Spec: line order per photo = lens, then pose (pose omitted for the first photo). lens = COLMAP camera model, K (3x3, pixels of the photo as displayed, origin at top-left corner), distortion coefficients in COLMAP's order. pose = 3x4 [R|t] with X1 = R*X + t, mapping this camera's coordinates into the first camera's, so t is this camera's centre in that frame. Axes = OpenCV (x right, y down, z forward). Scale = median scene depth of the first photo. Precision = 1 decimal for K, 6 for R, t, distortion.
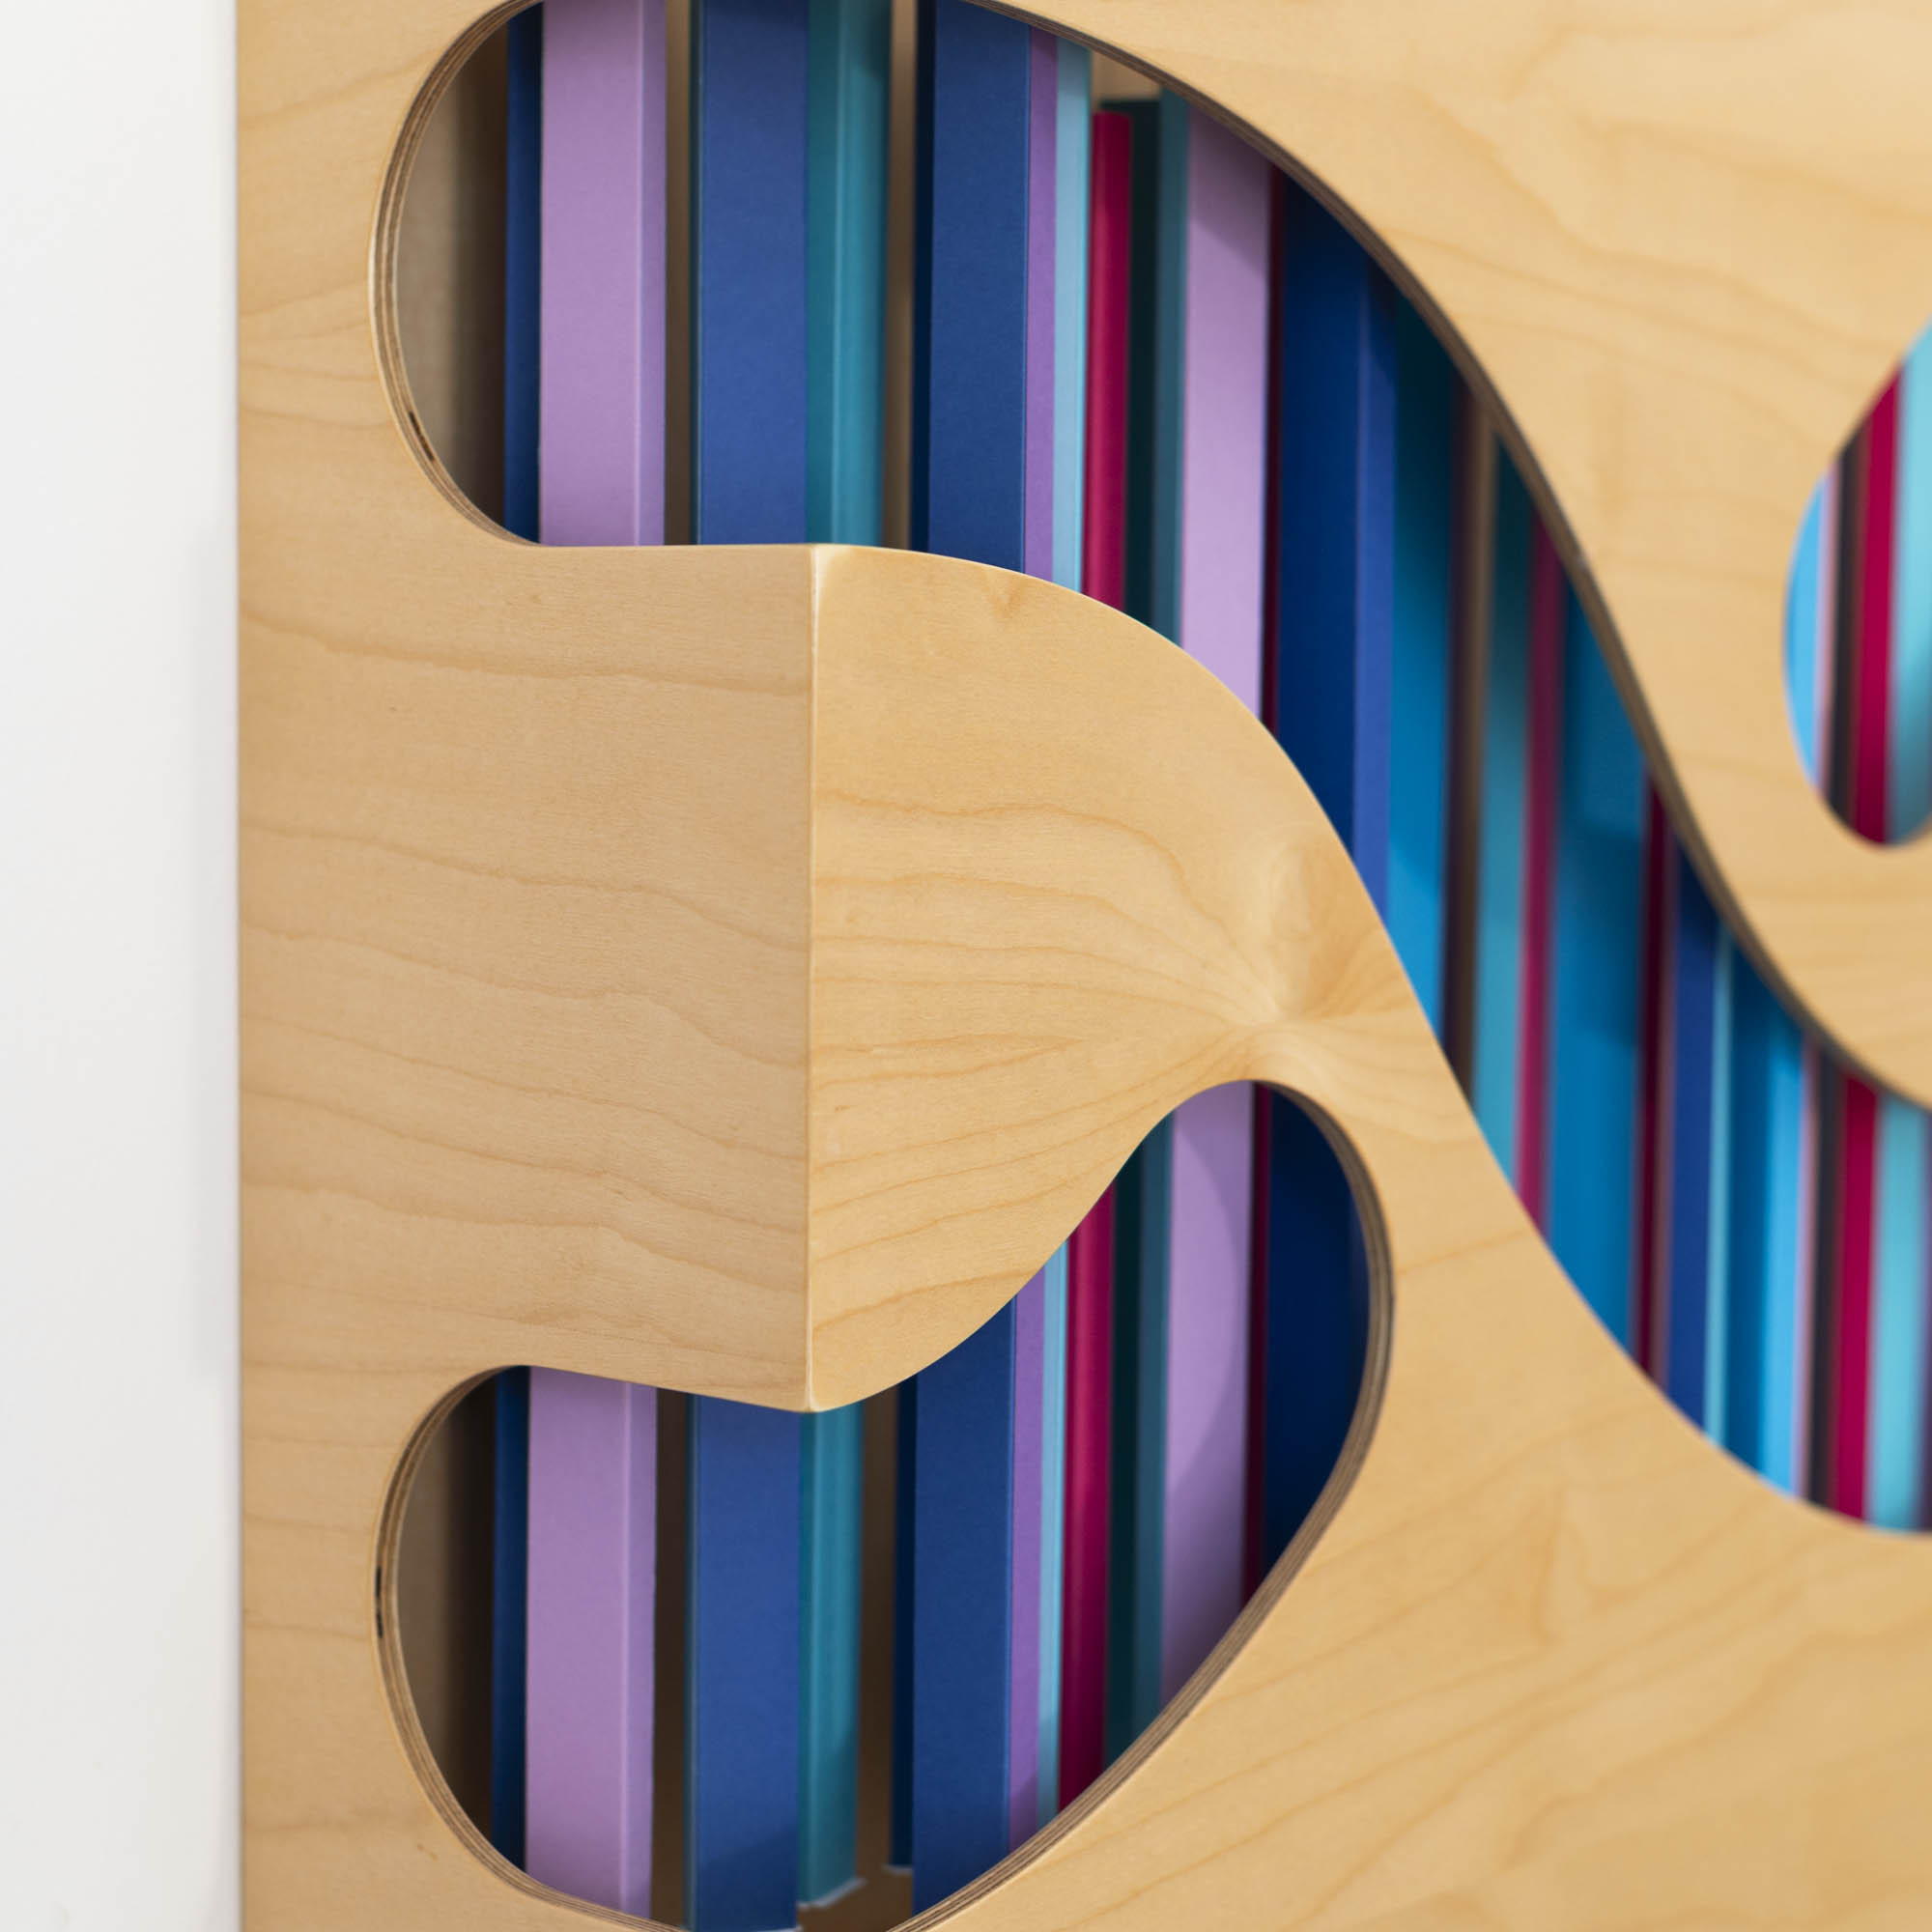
lens RADIAL K [[3656.8, 0, 966.0], [0, 3656.8, 966.0], [0, 0, 1]] dist [-0.029062, 0.198535]
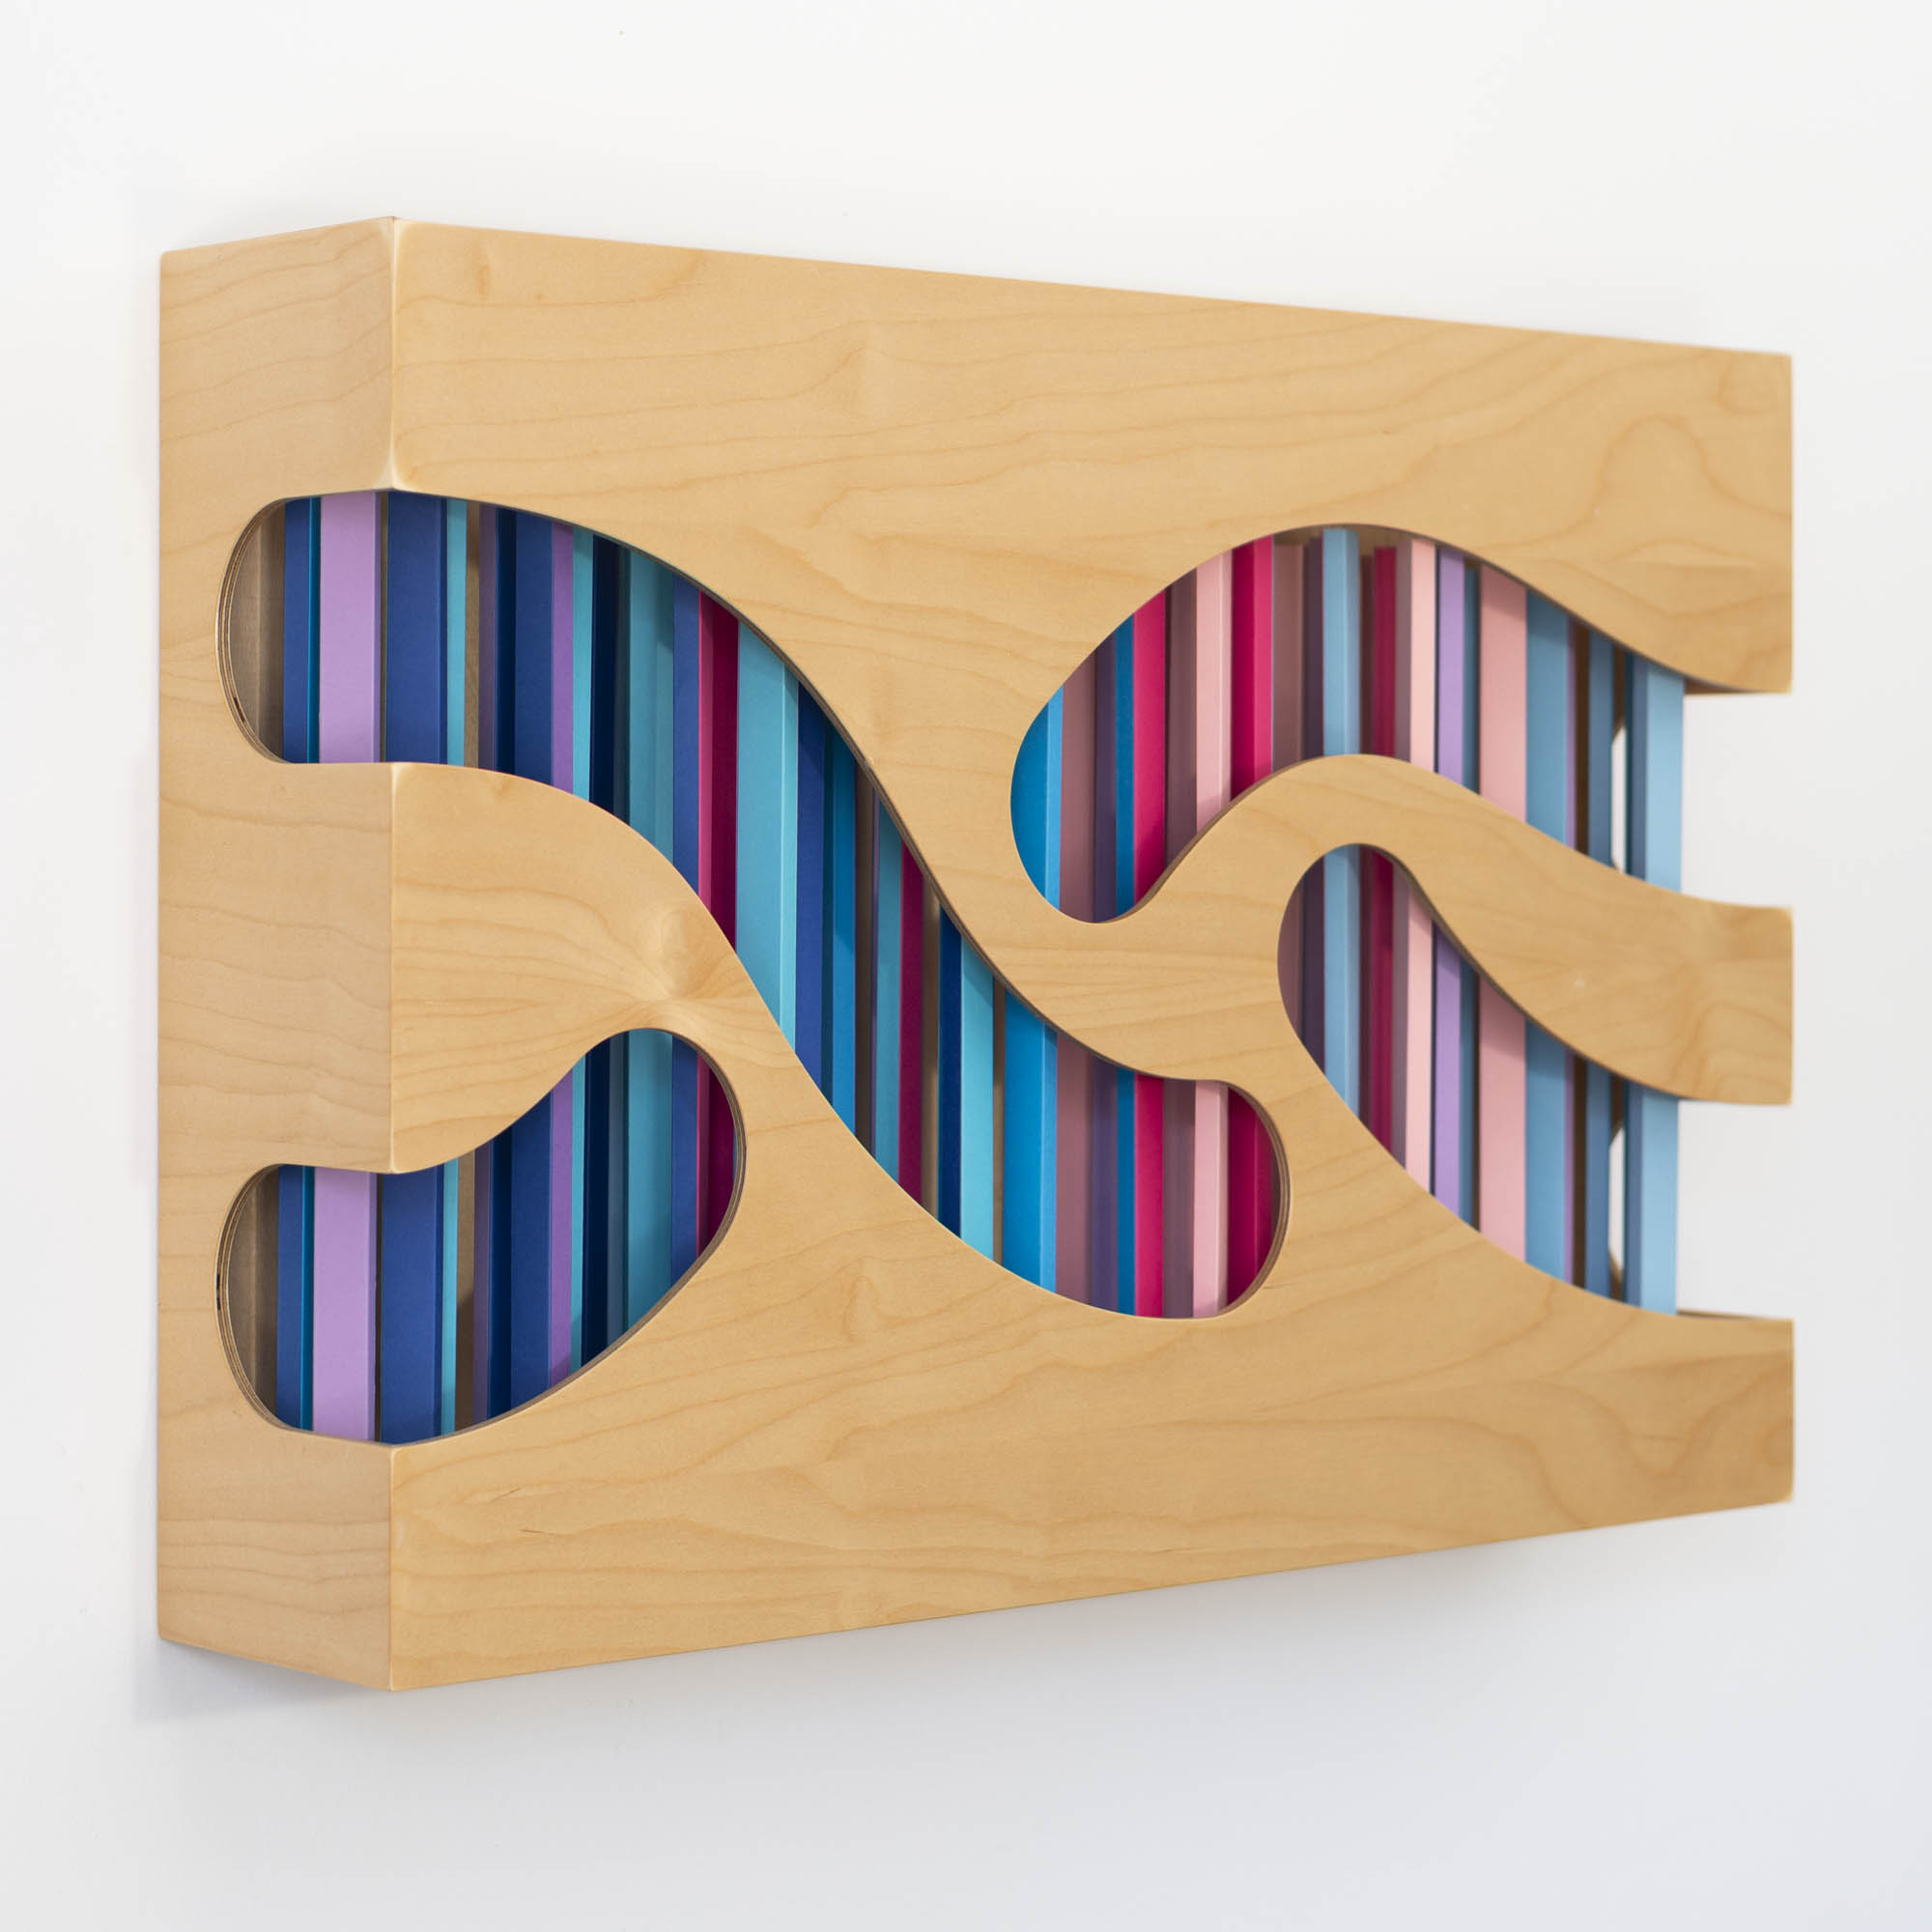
lens RADIAL K [[3656.8, 0, 966.0], [0, 3656.8, 966.0], [0, 0, 1]] dist [-0.029062, 0.198535]
pose [[0.996276, -0.003496, -0.086152, 0.422873], [-0.000859, 0.998725, -0.050468, 0.098333], [0.086219, 0.050354, 0.995003, -0.967412]]
